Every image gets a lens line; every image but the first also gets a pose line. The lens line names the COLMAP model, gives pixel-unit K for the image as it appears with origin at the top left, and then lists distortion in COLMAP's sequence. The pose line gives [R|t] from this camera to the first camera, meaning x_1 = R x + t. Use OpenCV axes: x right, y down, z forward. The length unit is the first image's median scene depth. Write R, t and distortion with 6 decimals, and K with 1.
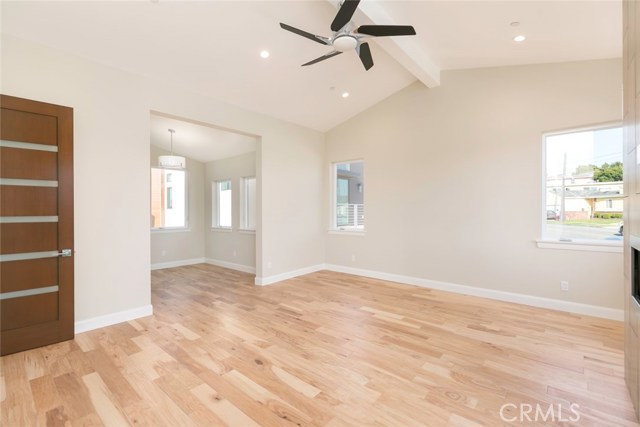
lens RADIAL K [[286.3, 0, 319.2], [0, 286.3, 210.7], [0, 0, 1]] dist [0.007375, -0.001744]
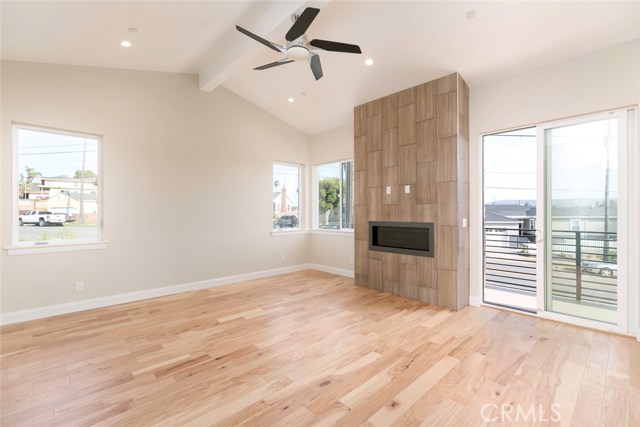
lens RADIAL K [[286.3, 0, 319.5], [0, 286.3, 211.0], [0, 0, 1]] dist [0.007375, -0.001744]
pose [[0.099798, 0.005321, 0.994993, -0.915111], [0.001907, 0.999983, -0.005539, 0.005802], [-0.995006, 0.002450, 0.099786, 0.783373]]
